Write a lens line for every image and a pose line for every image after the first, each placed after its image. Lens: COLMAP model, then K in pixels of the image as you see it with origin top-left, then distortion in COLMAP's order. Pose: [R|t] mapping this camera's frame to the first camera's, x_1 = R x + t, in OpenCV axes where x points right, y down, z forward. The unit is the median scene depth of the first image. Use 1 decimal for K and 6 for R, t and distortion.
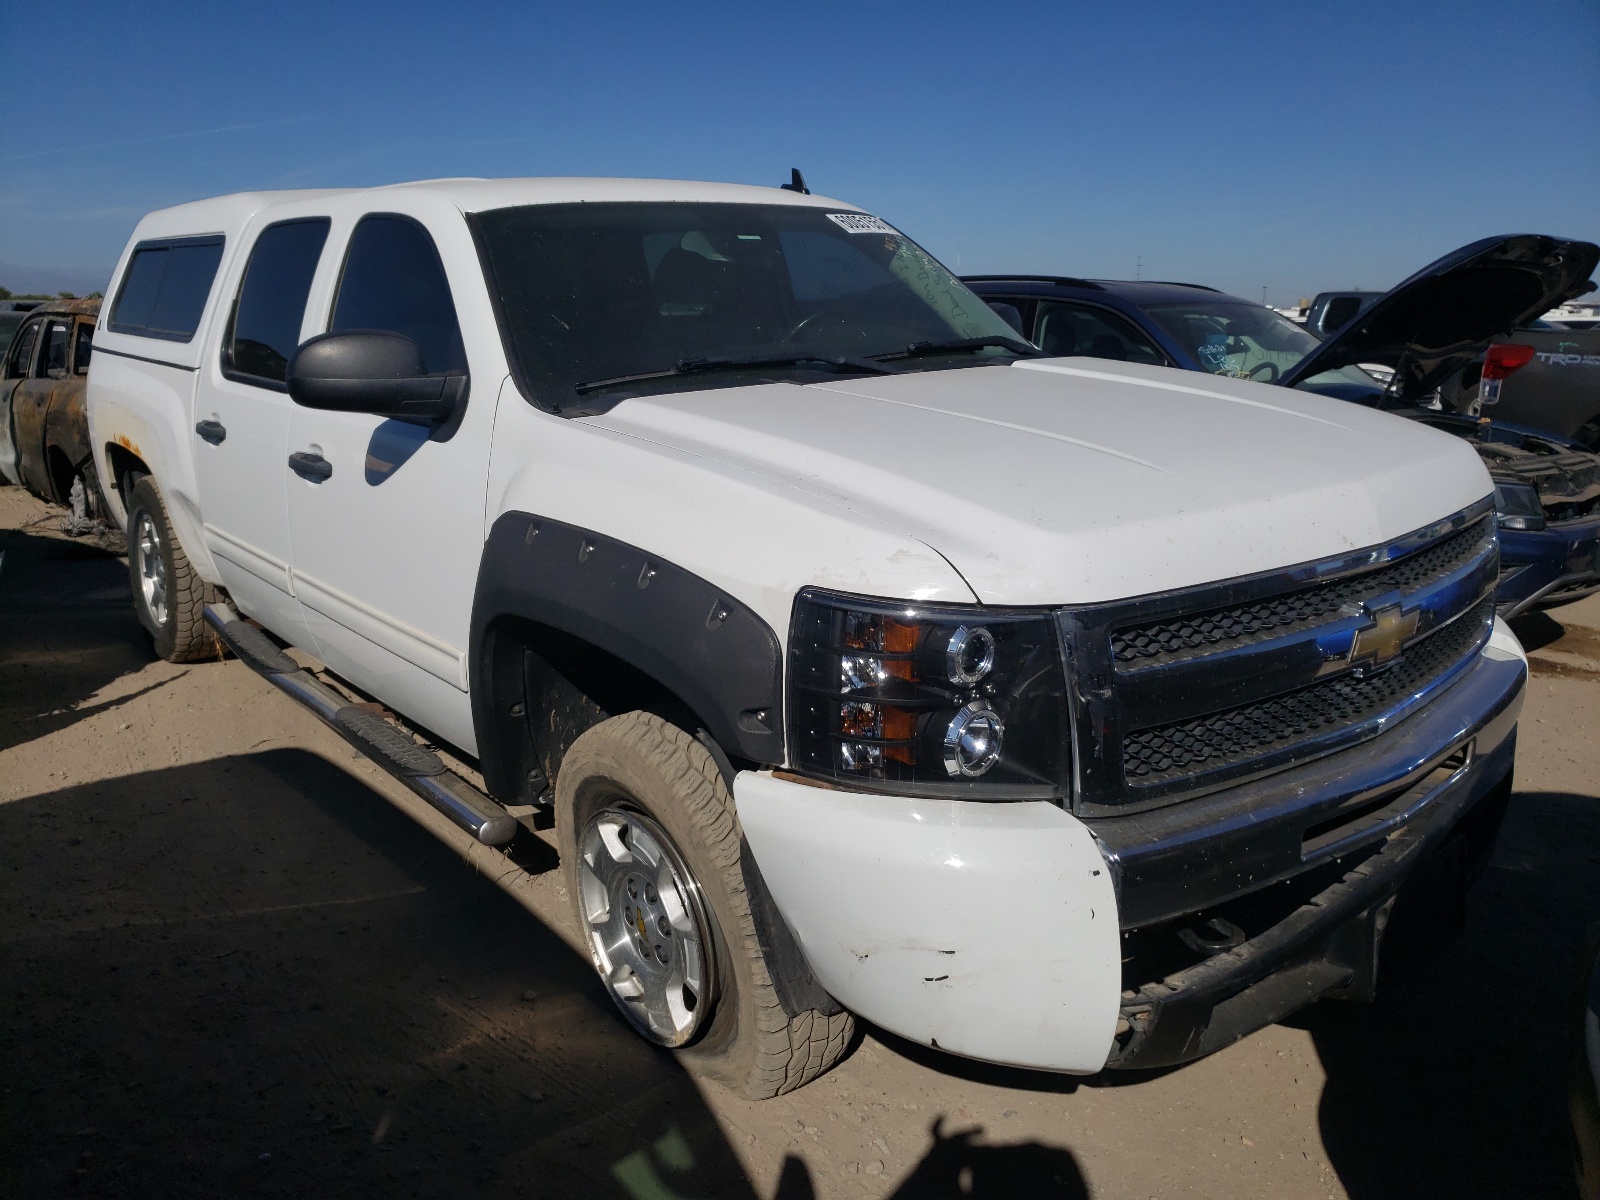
lens RADIAL K [[1410.4, 0, 747.7], [0, 1410.4, 531.4], [0, 0, 1]] dist [0.155881, -0.414010]
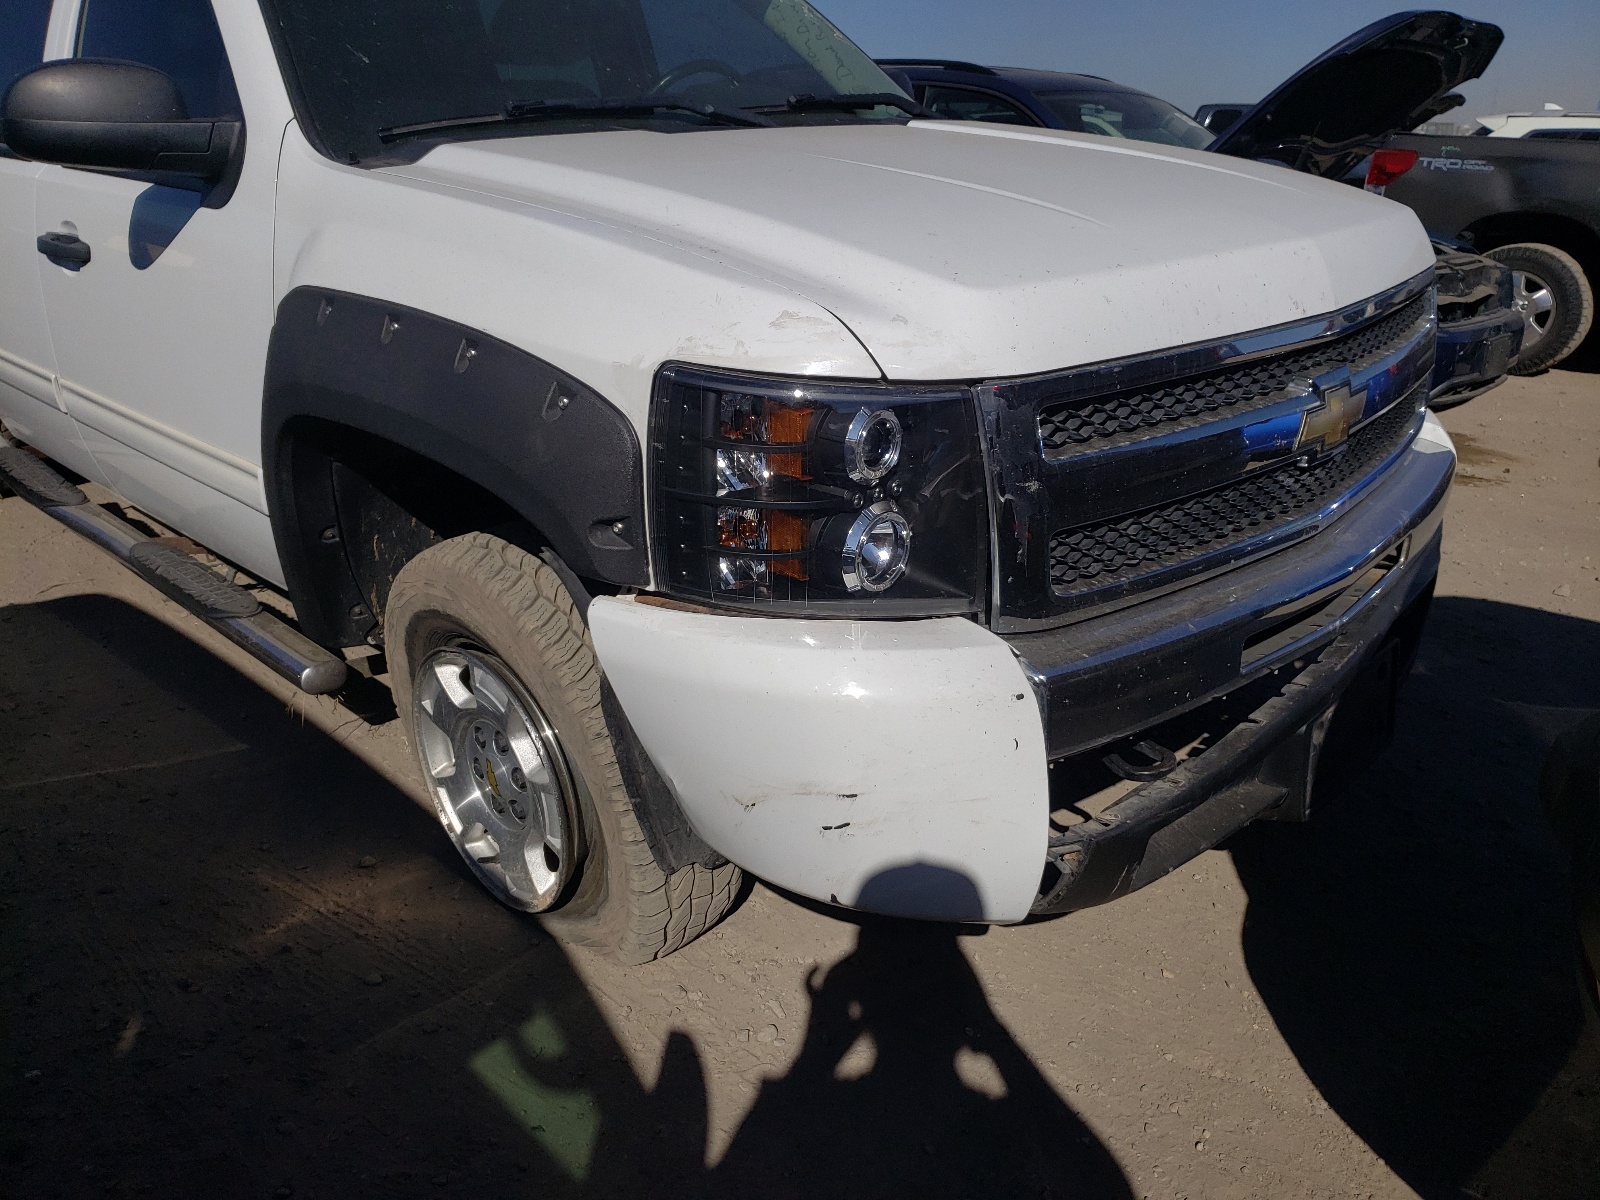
lens RADIAL K [[1410.4, 0, 747.7], [0, 1410.4, 531.4], [0, 0, 1]] dist [0.155881, -0.414010]
pose [[0.996228, -0.032150, 0.080604, 0.014858], [0.022636, 0.992958, 0.116288, 0.033201], [-0.083775, -0.114025, 0.989939, 0.160049]]
